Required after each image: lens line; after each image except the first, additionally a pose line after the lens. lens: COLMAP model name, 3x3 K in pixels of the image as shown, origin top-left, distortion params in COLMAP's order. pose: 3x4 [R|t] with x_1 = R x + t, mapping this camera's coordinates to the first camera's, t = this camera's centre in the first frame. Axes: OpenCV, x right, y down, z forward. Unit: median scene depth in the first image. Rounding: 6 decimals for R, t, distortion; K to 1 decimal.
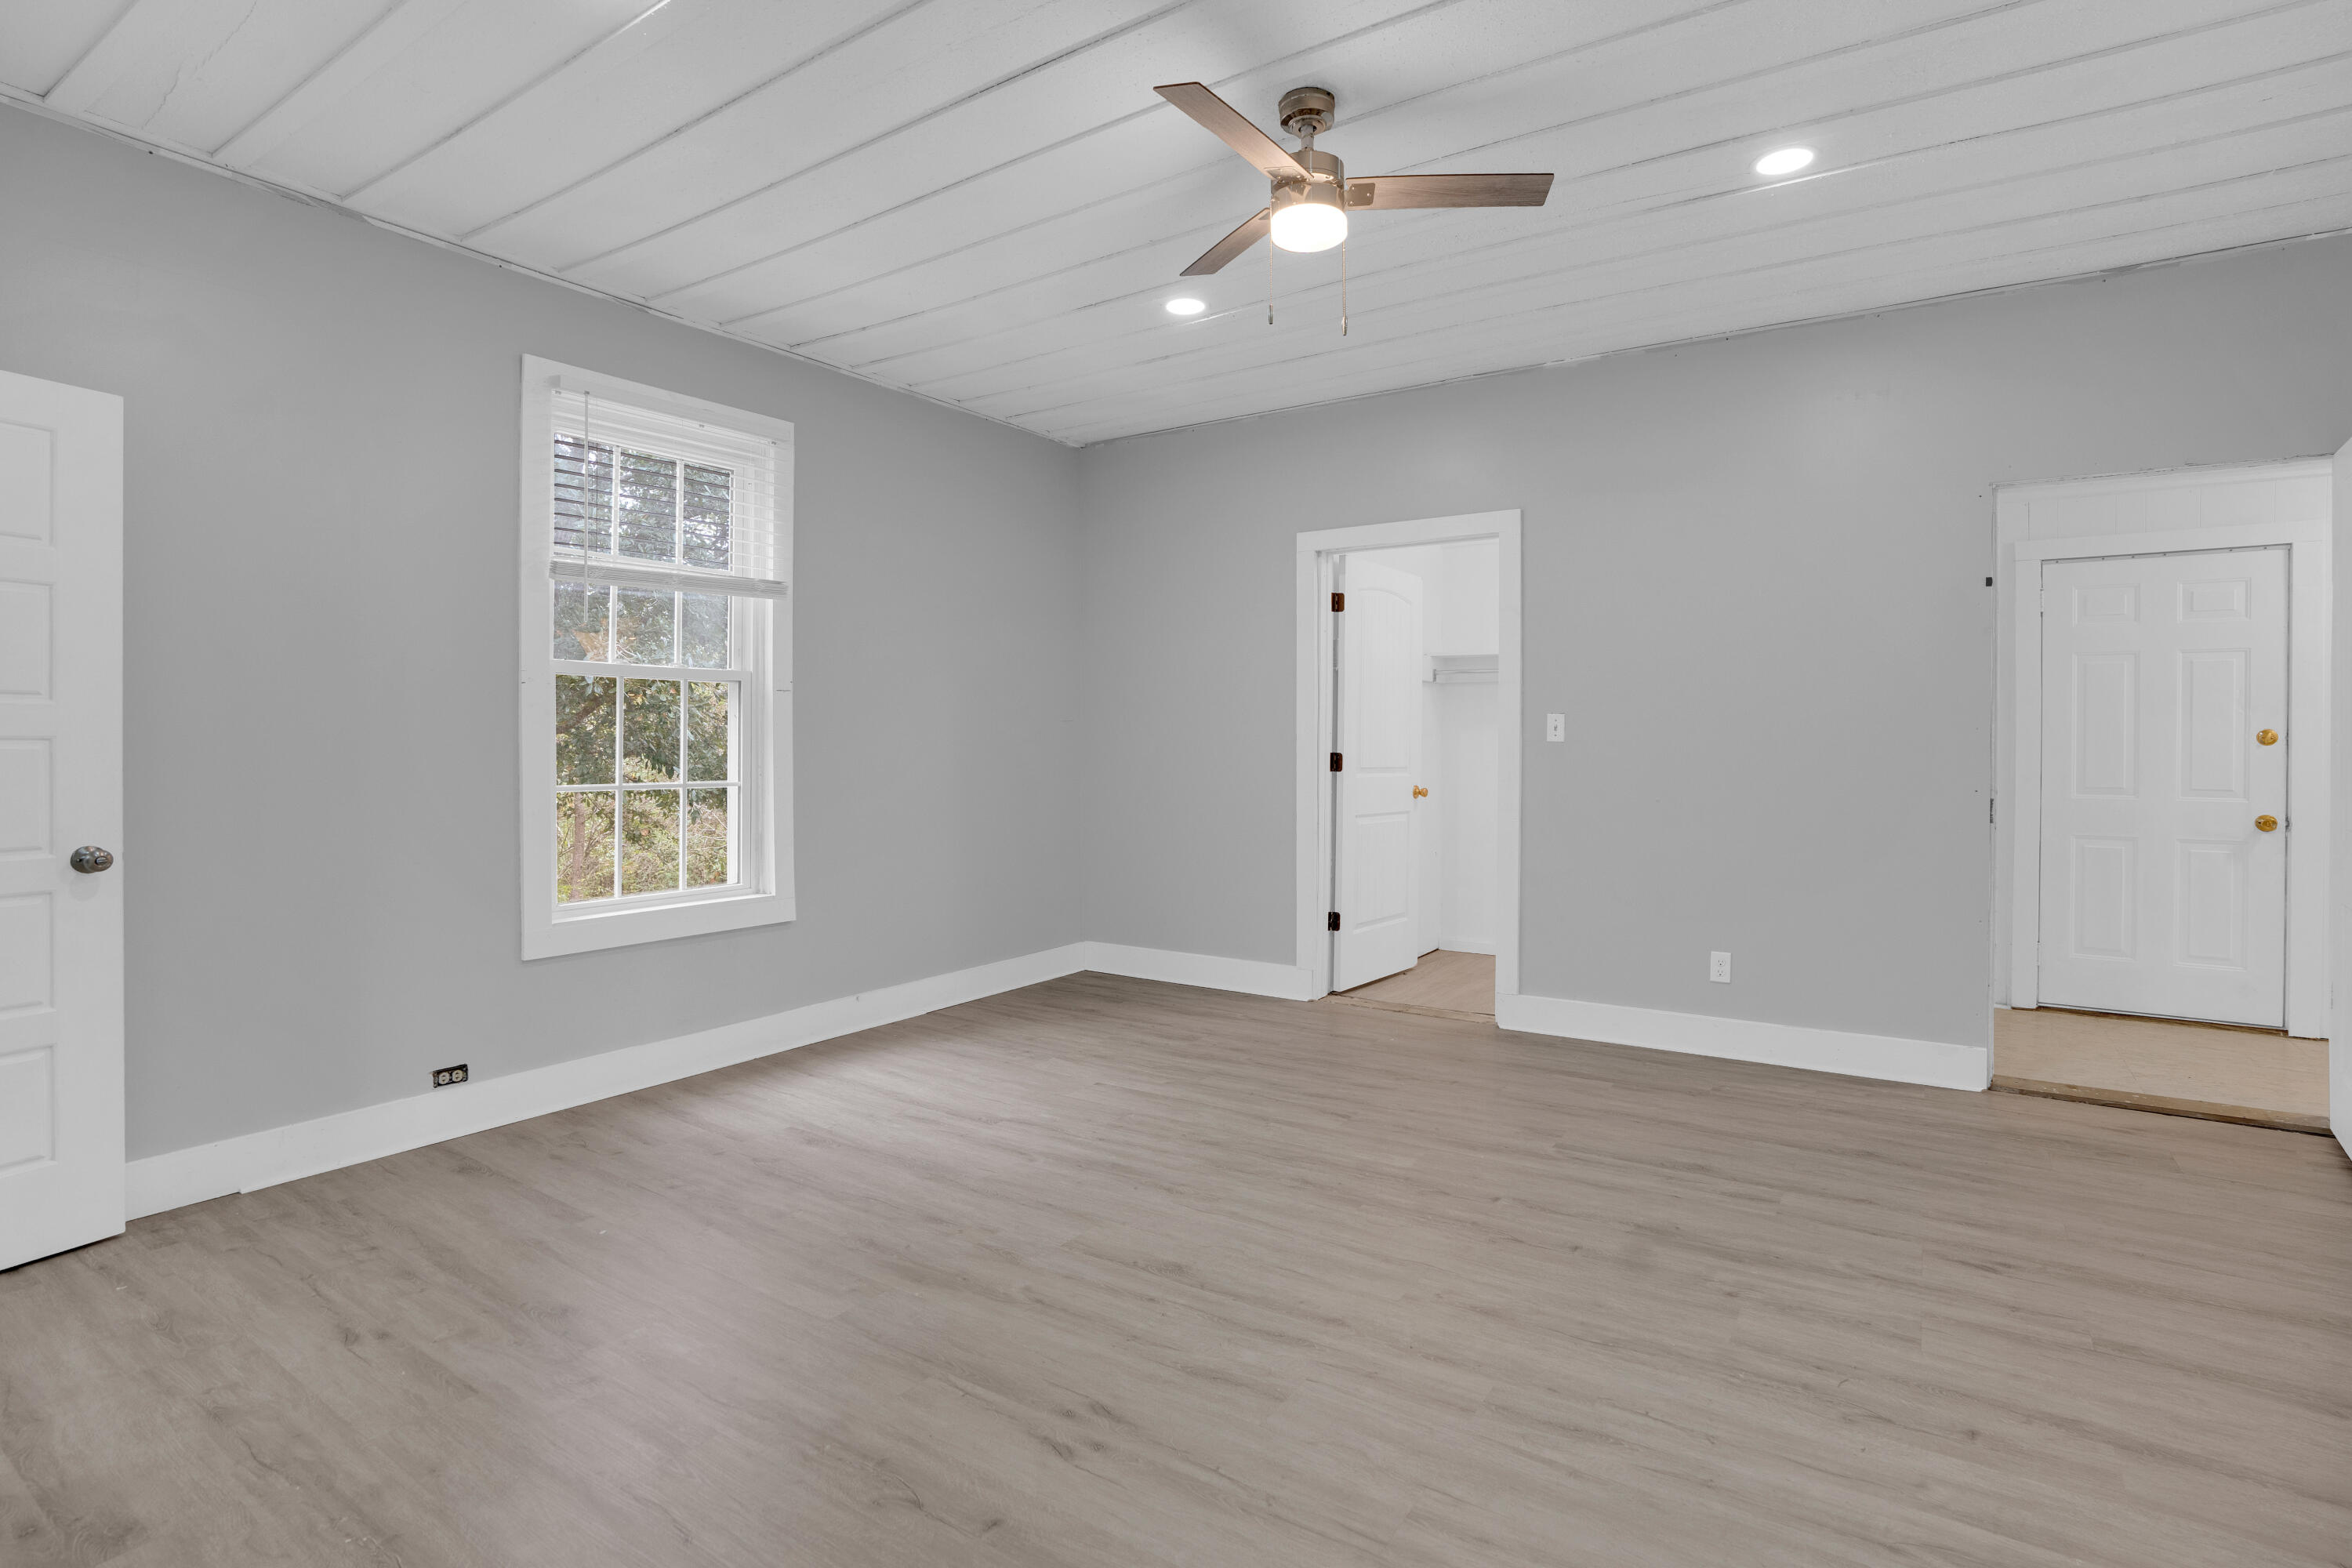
lens RADIAL K [[1113.2, 0, 1191.9], [0, 1113.2, 746.1], [0, 0, 1]] dist [-0.073234, 0.033030]
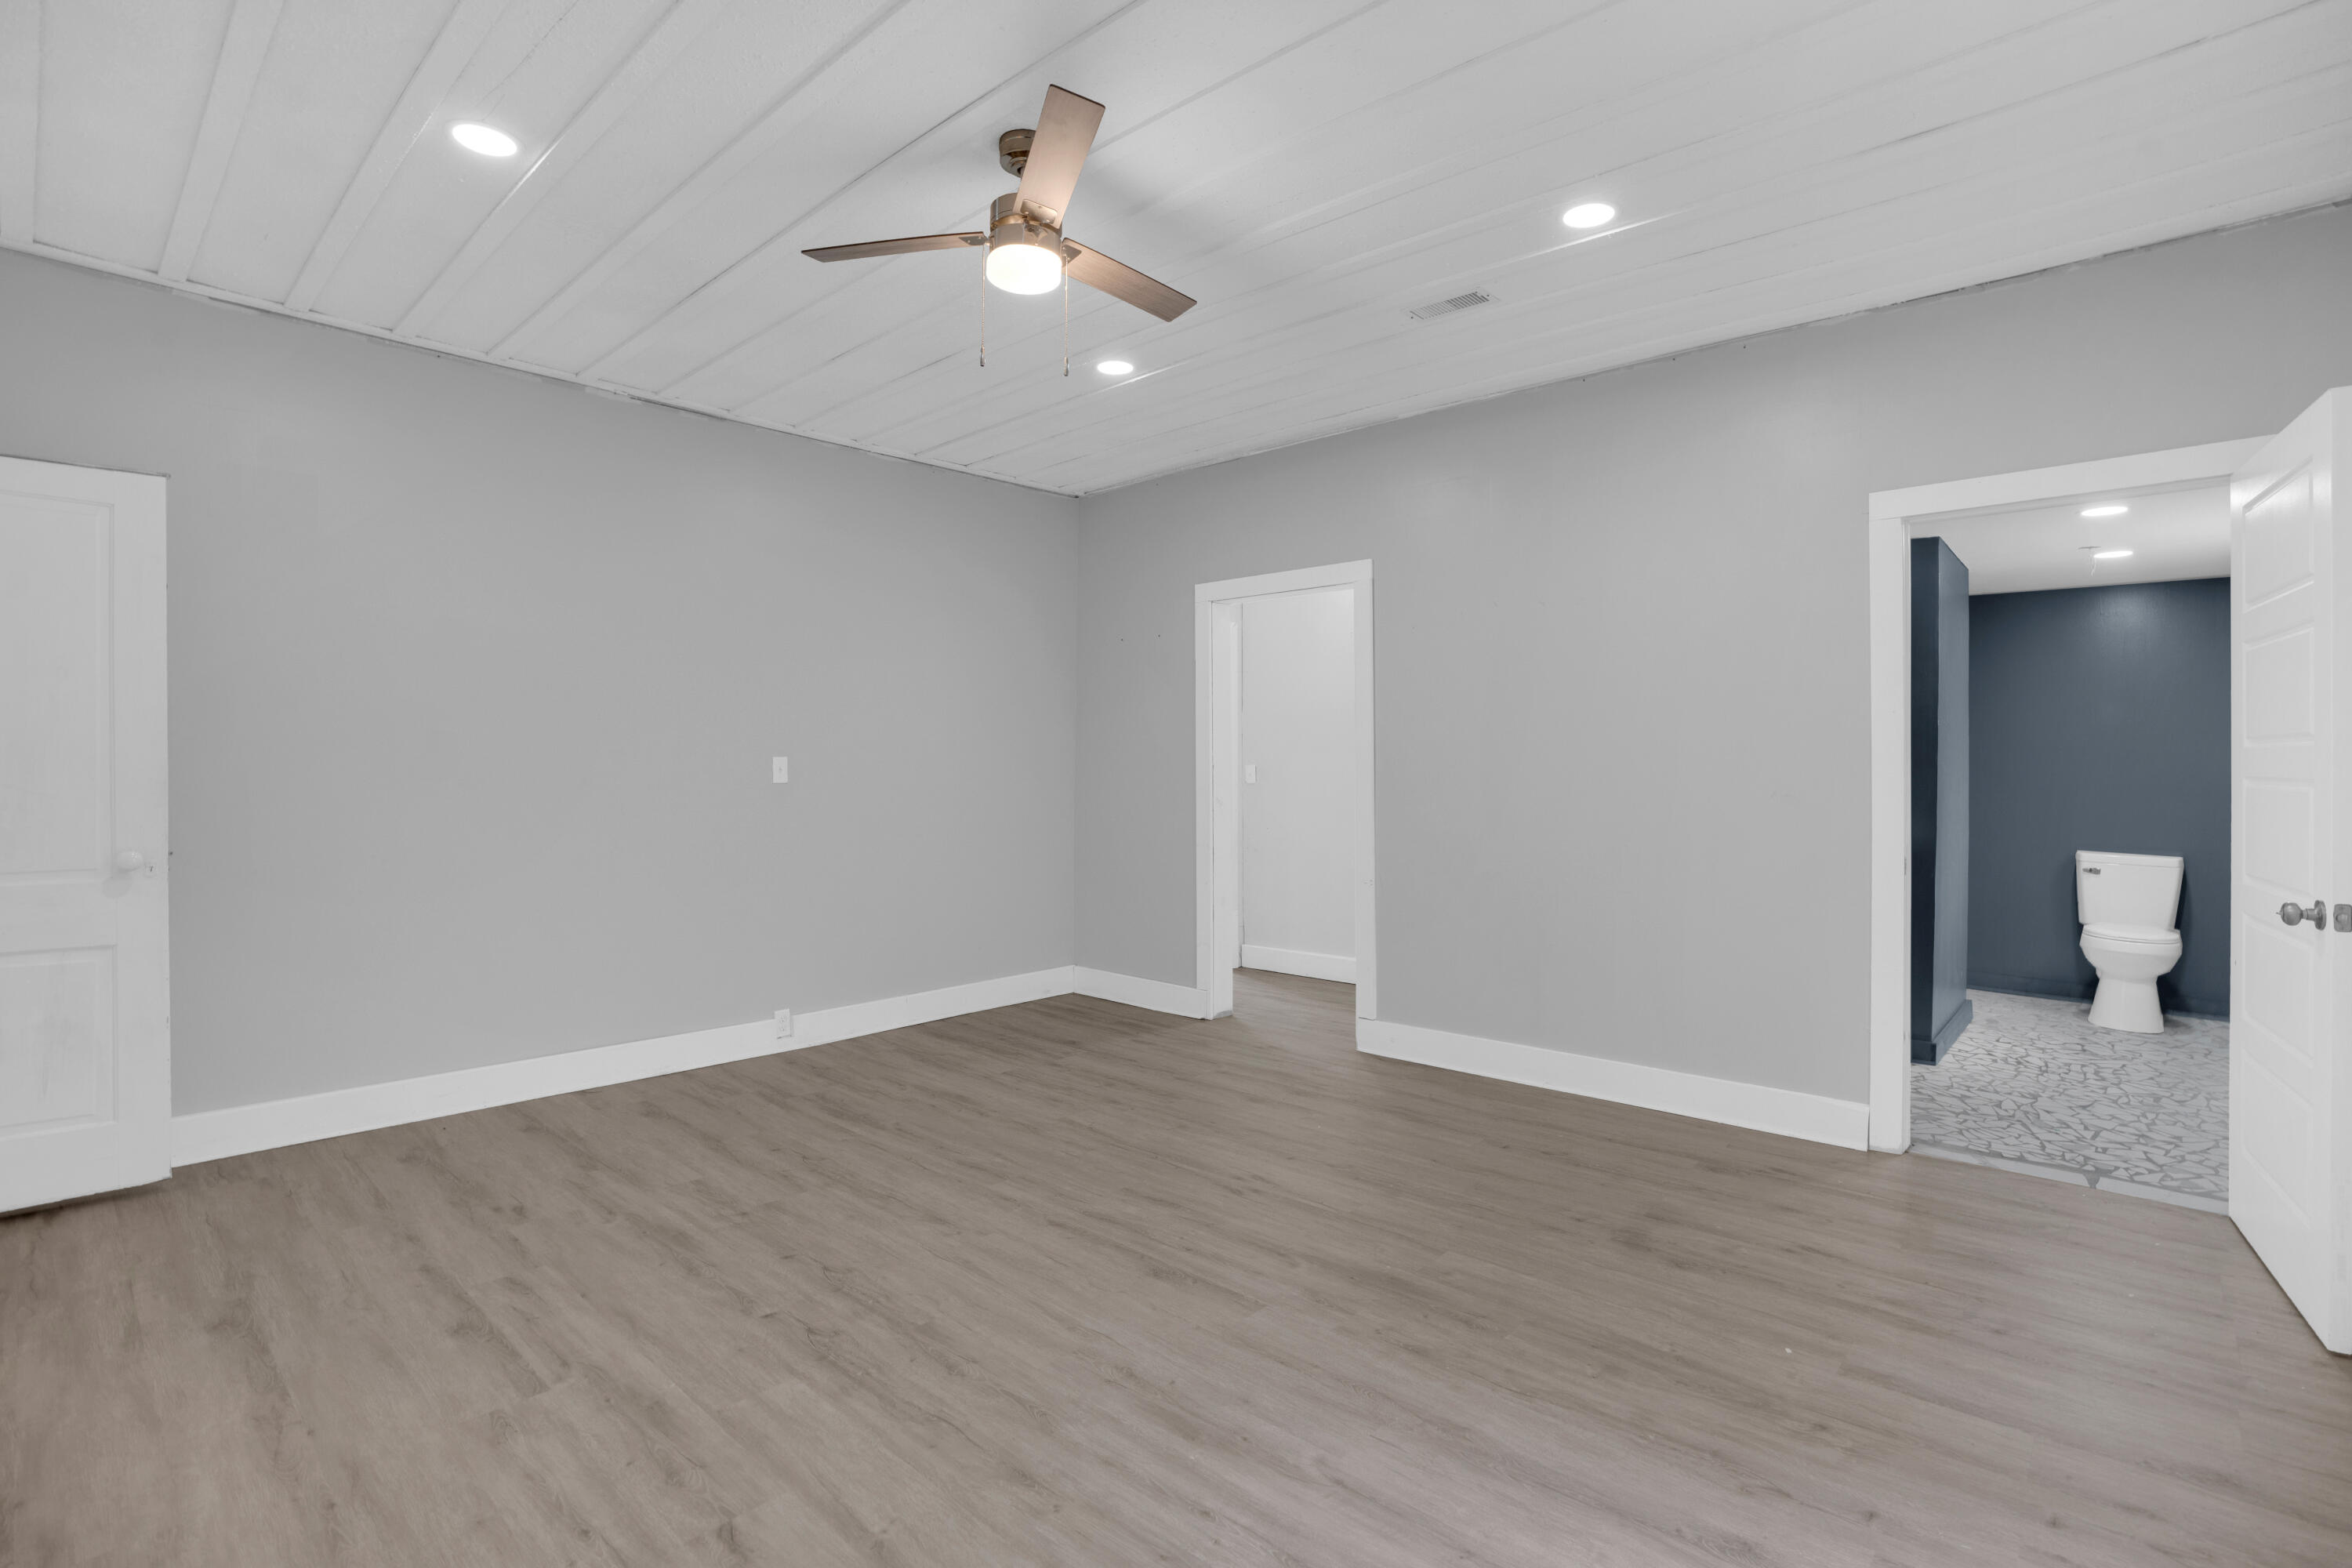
lens RADIAL K [[1090.3, 0, 1193.3], [0, 1090.3, 797.0], [0, 0, 1]] dist [-0.058200, 0.023215]
pose [[-0.988157, -0.006312, 0.153315, -0.196905], [-0.001445, 0.999492, 0.031834, -0.026254], [-0.153438, 0.031236, -0.987664, 1.918898]]
